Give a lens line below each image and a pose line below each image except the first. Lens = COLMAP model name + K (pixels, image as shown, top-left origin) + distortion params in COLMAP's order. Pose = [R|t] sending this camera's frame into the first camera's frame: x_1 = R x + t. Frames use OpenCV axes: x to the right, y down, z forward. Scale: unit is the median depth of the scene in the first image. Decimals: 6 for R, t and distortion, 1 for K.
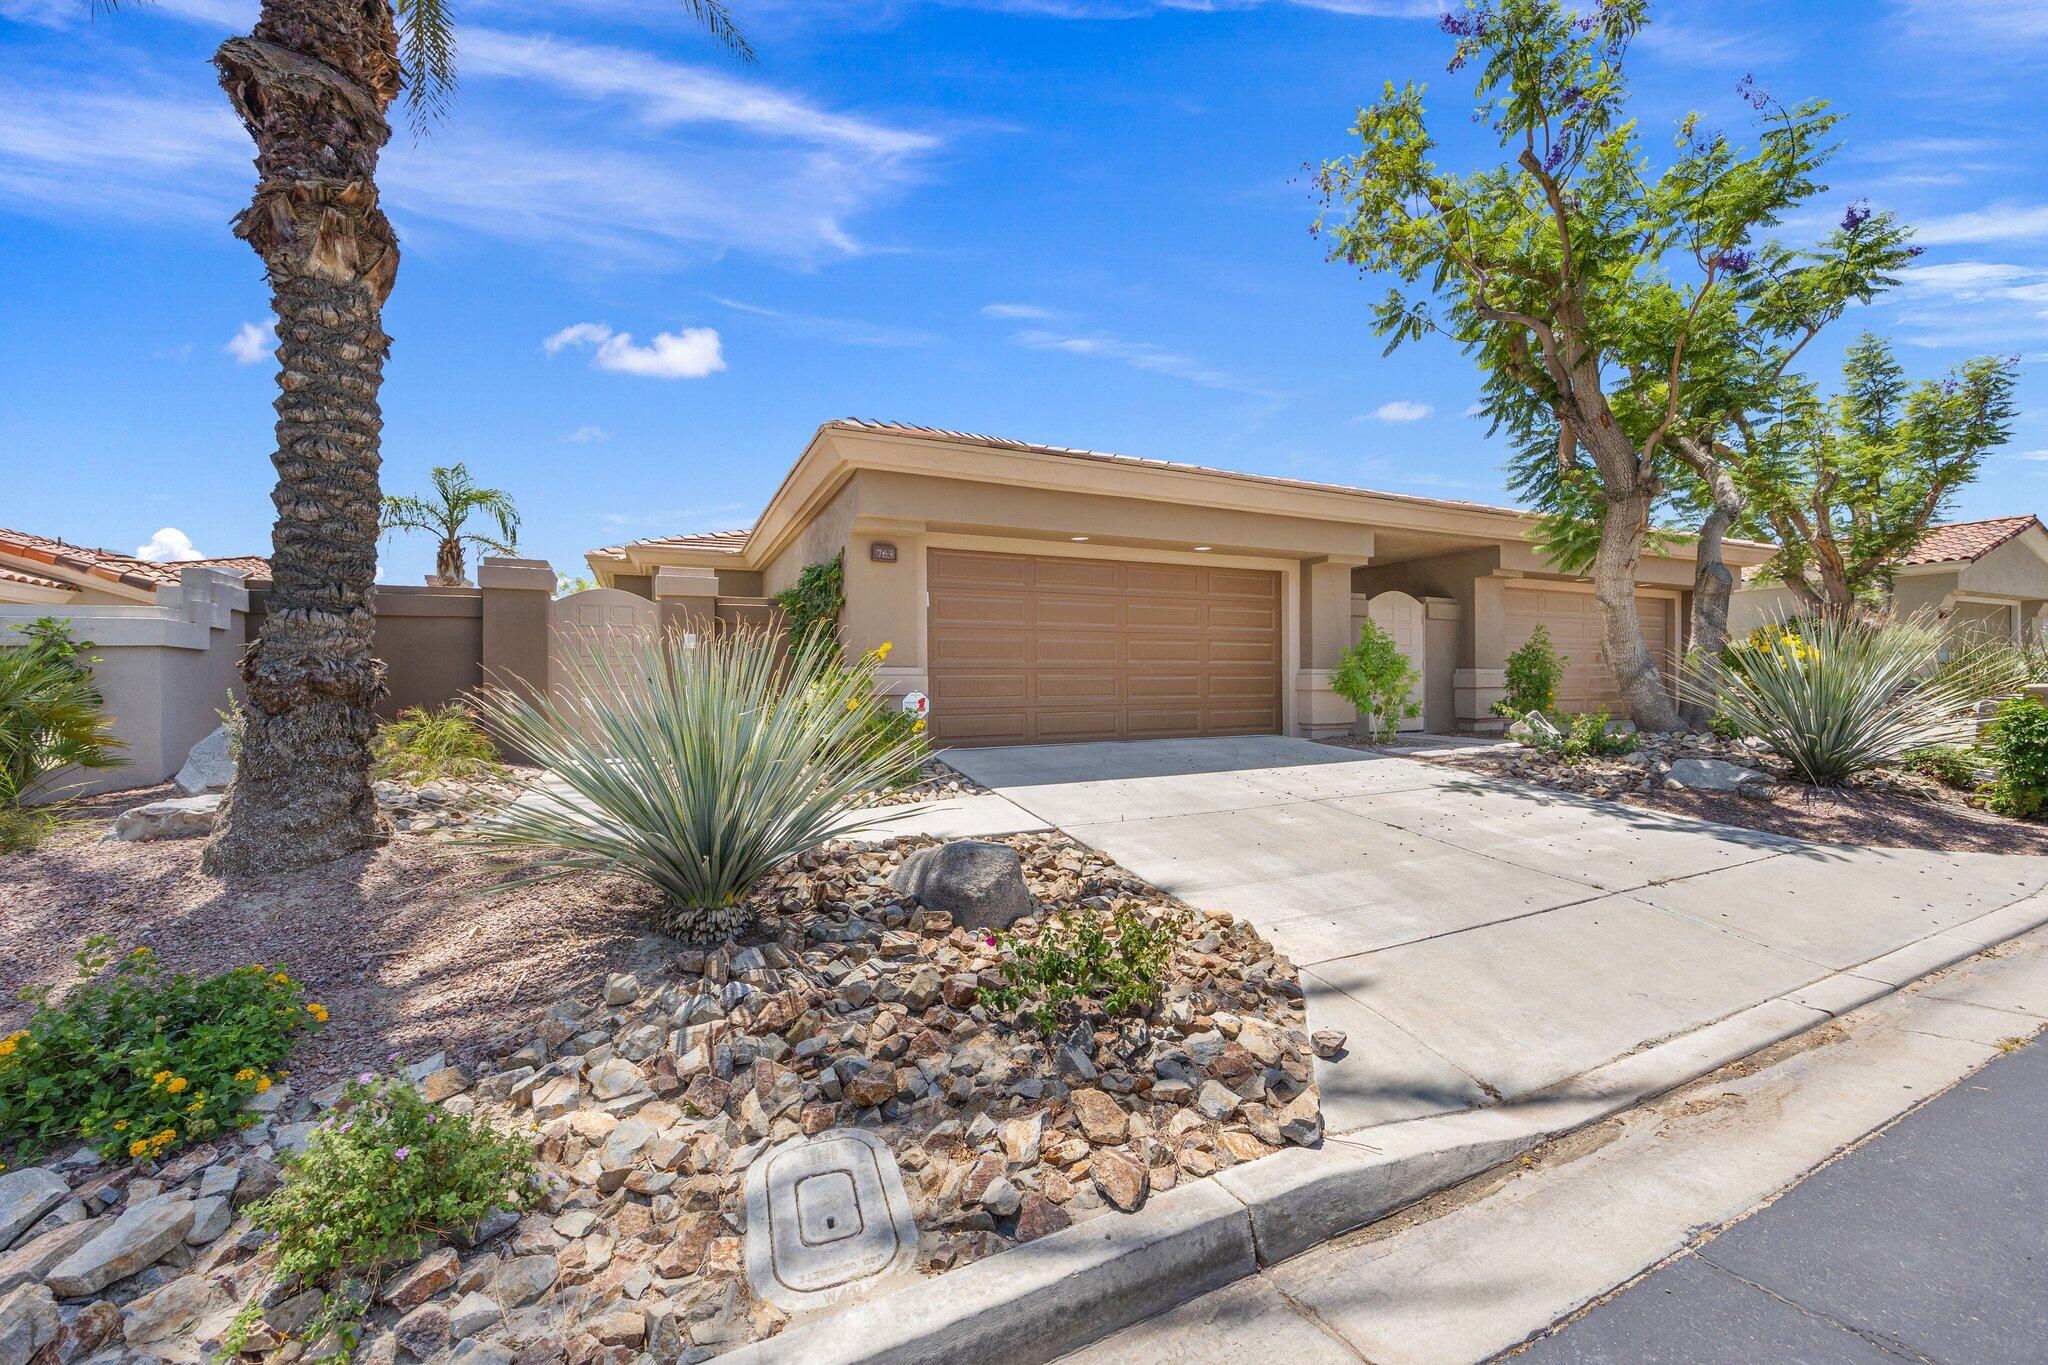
lens RADIAL K [[785.9, 0, 1030.6], [0, 785.9, 680.5], [0, 0, 1]] dist [-0.001702, 0.000094]
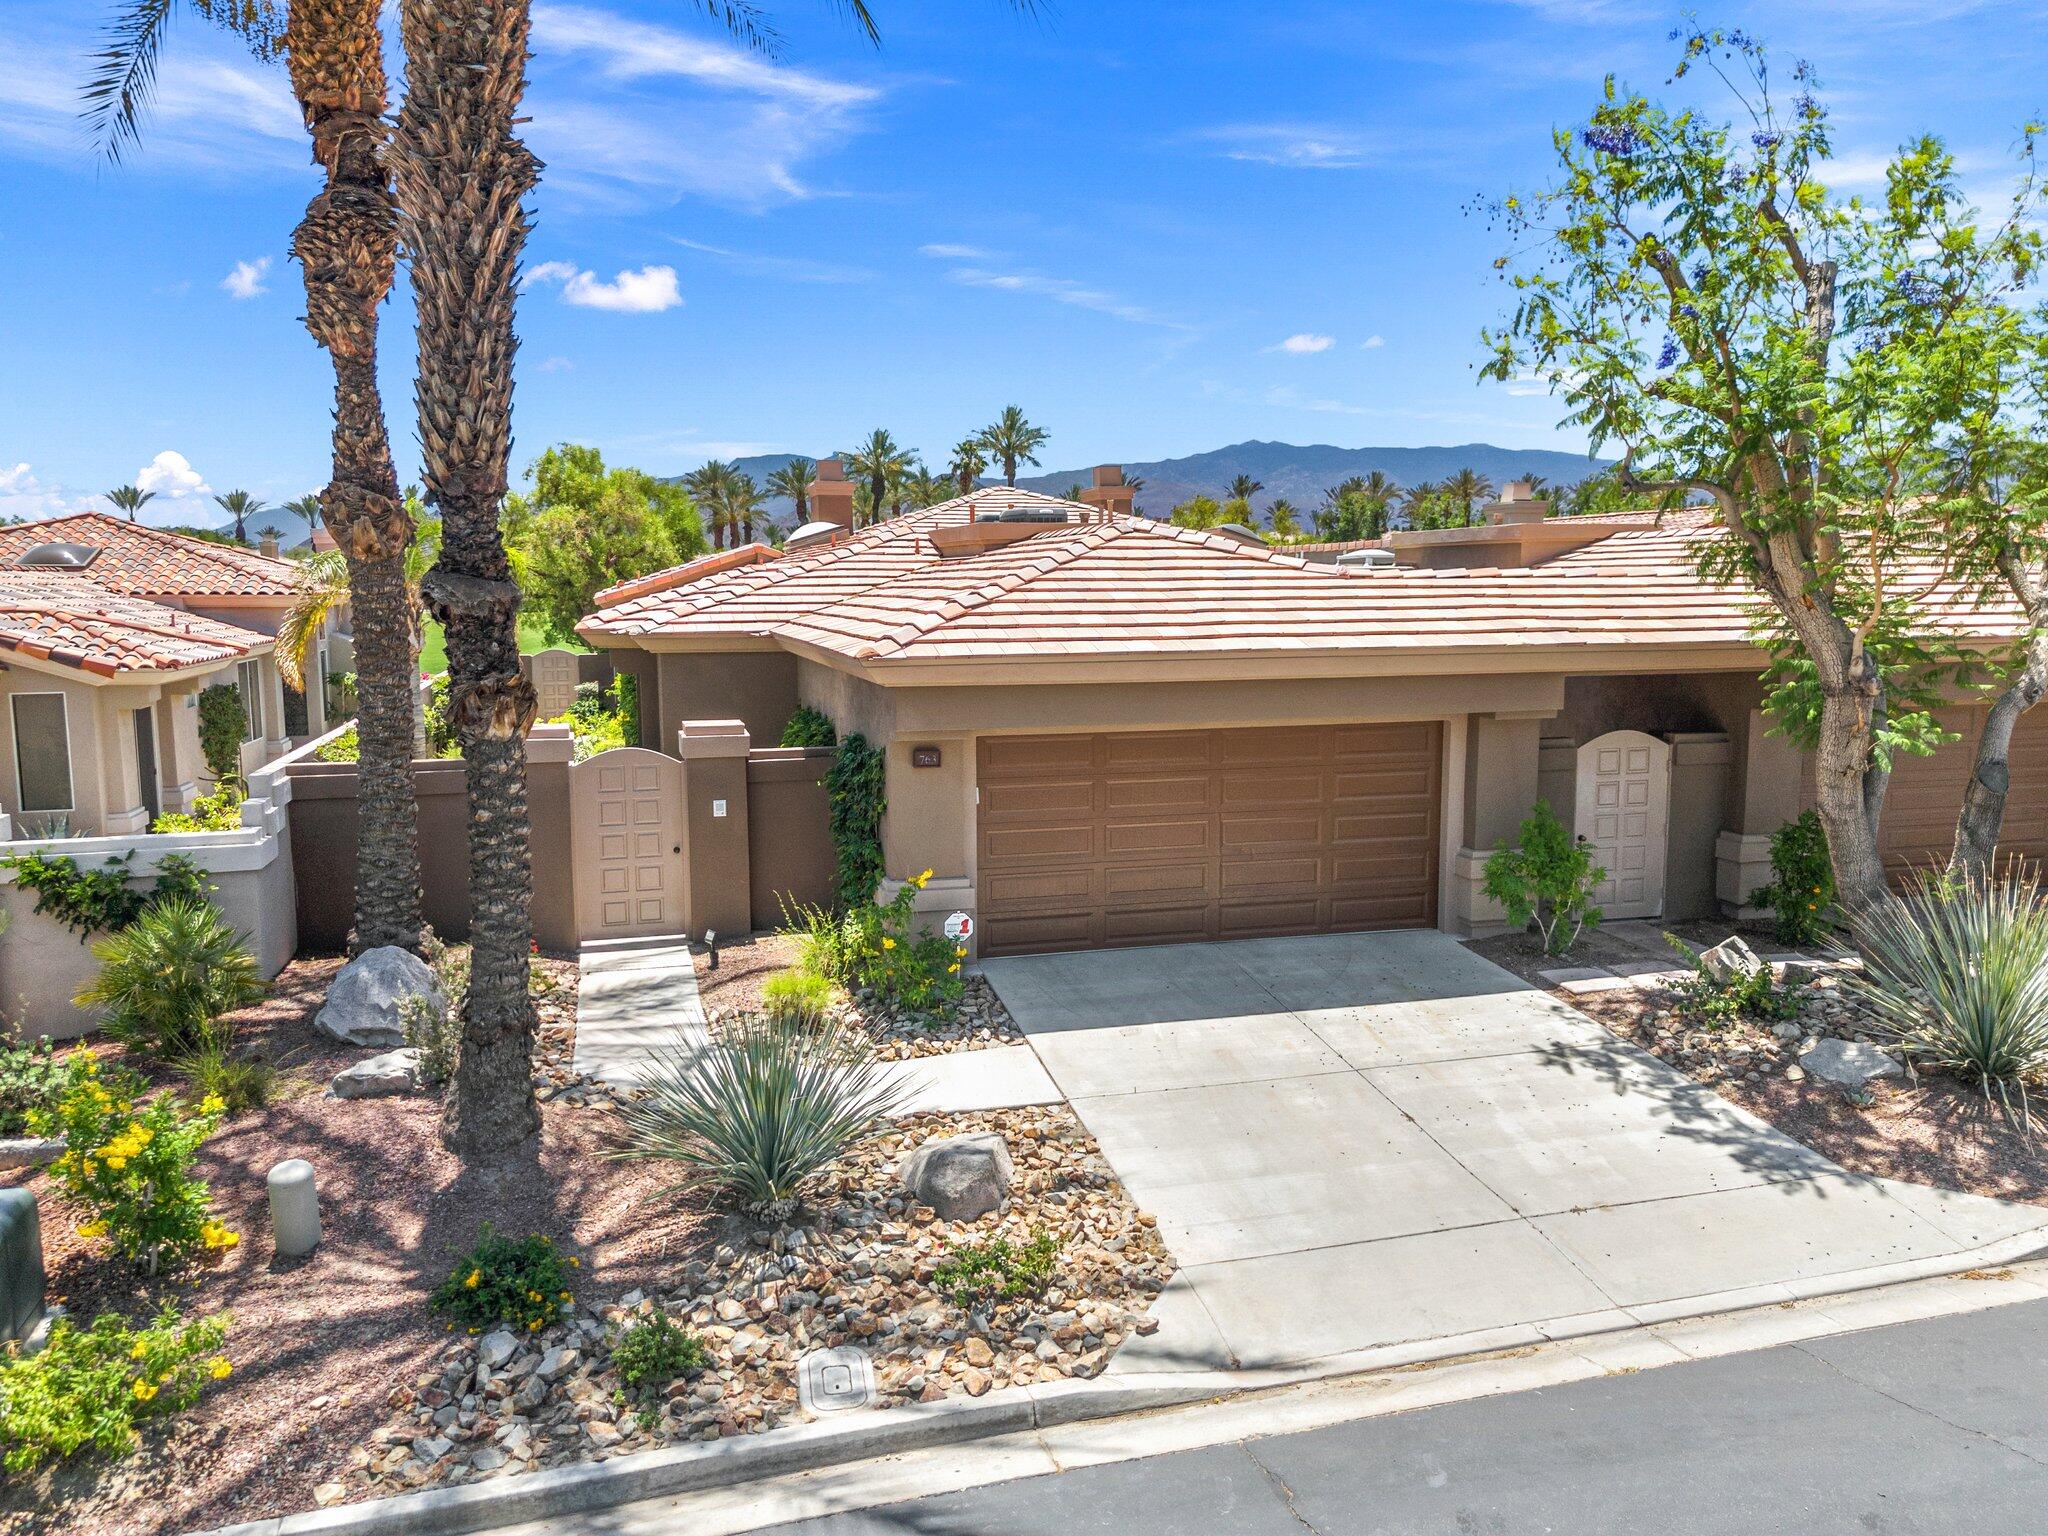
lens RADIAL K [[1472.4, 0, 1017.7], [0, 1472.4, 752.9], [0, 0, 1]] dist [0.030444, 0.000843]
pose [[0.983812, 0.020803, -0.177991, 0.560698], [-0.000150, 0.993334, 0.115270, -0.917115], [0.179202, -0.113378, 0.977257, -1.635929]]
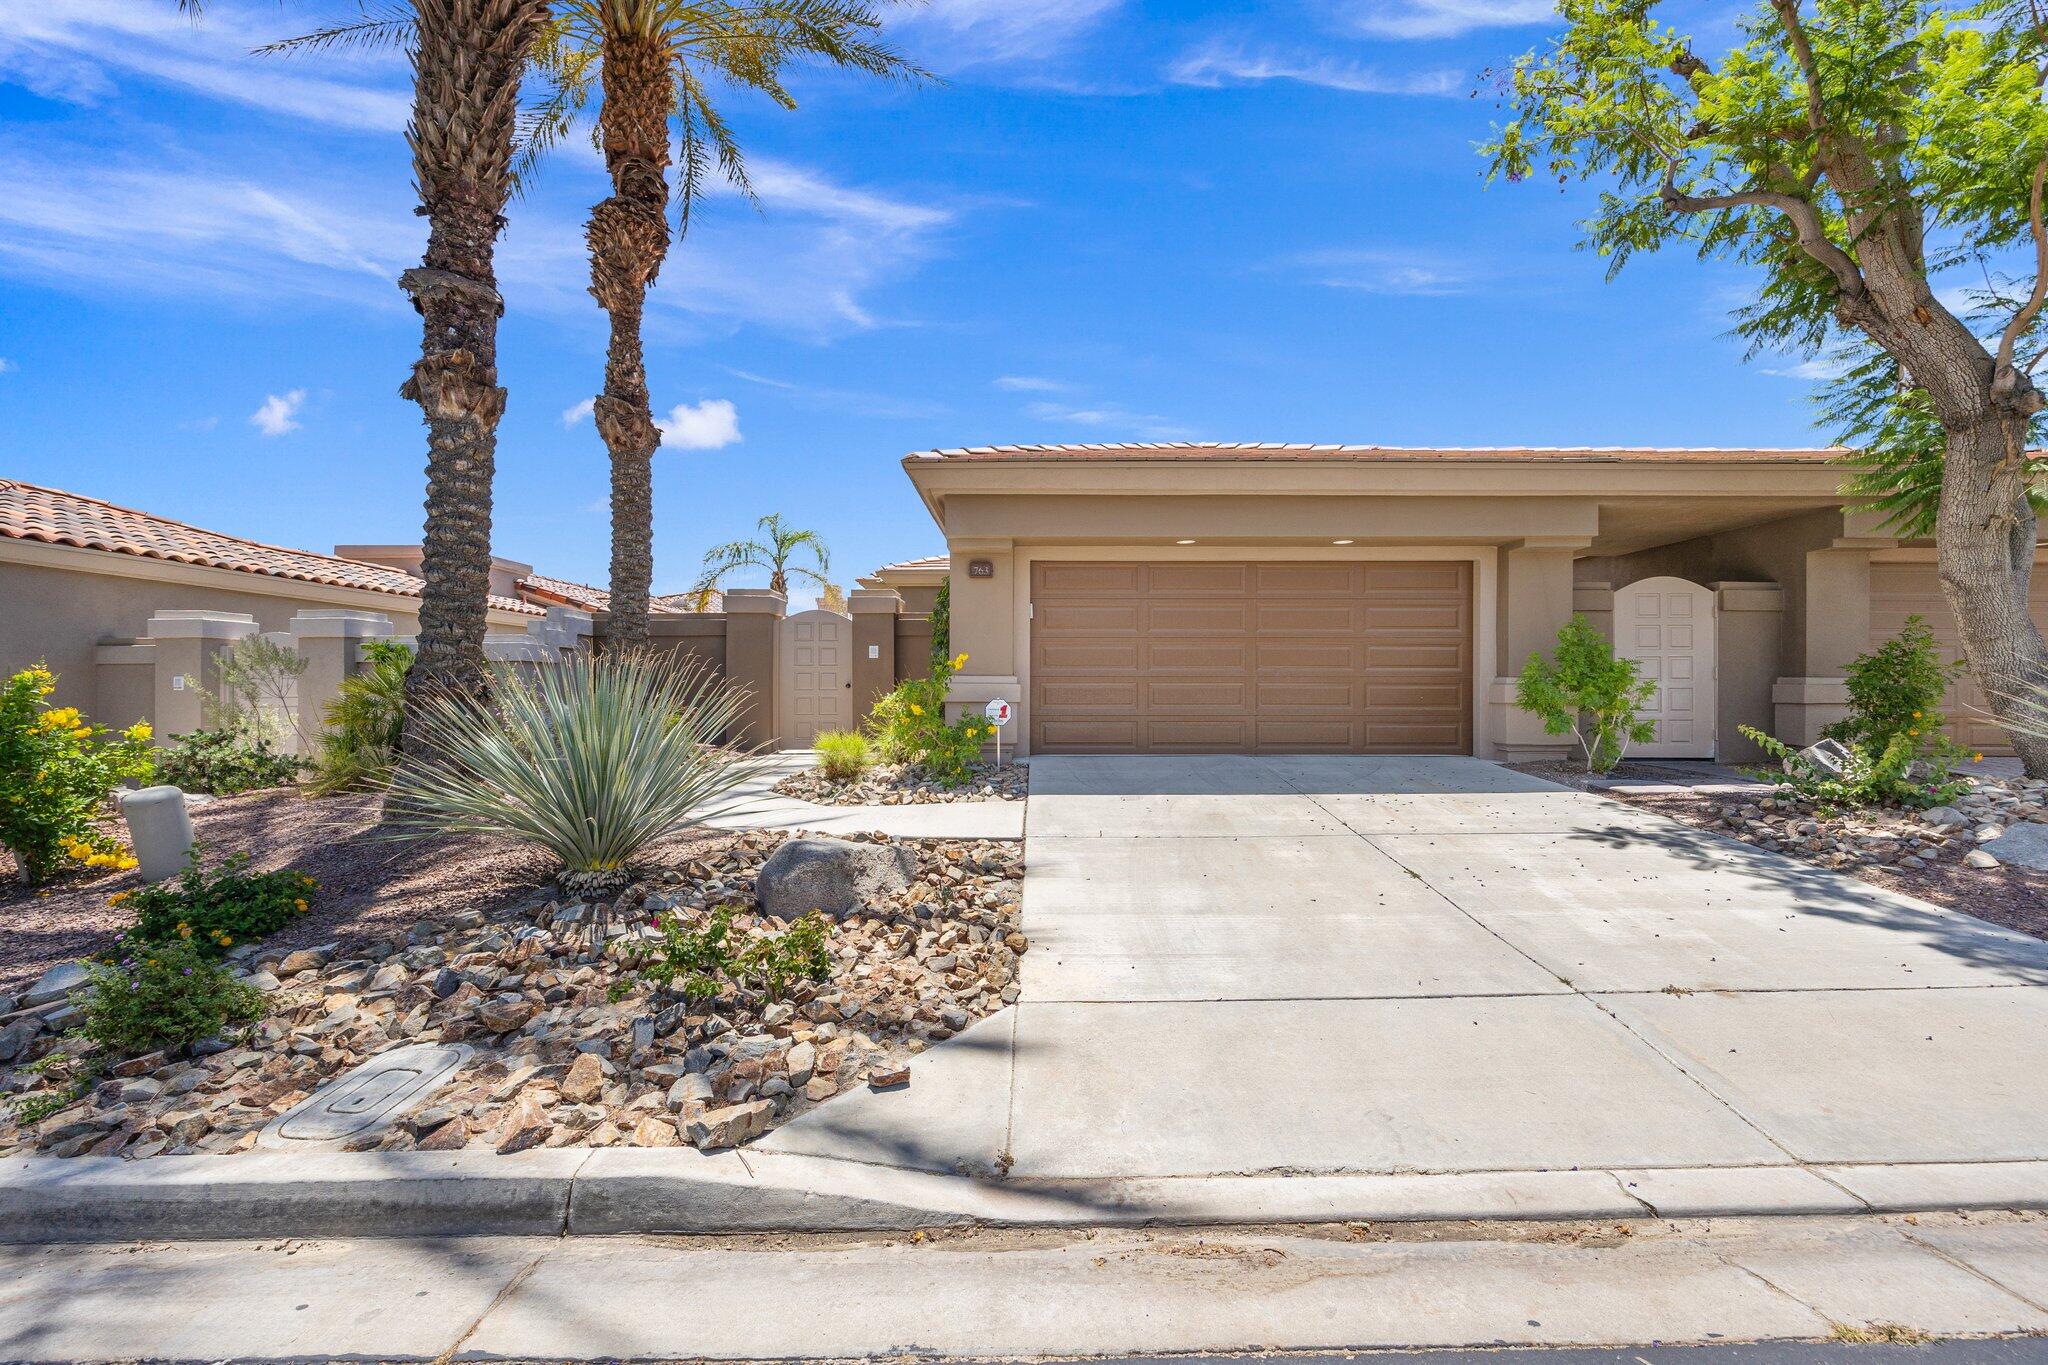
lens RADIAL K [[776.7, 0, 1035.8], [0, 776.7, 680.4], [0, 0, 1]] dist [-0.001873, -0.000340]
pose [[0.904086, 0.005303, -0.427318, 0.845399], [-0.006183, 0.999981, -0.000672, -0.026624], [0.427306, 0.003249, 0.904101, 0.176519]]
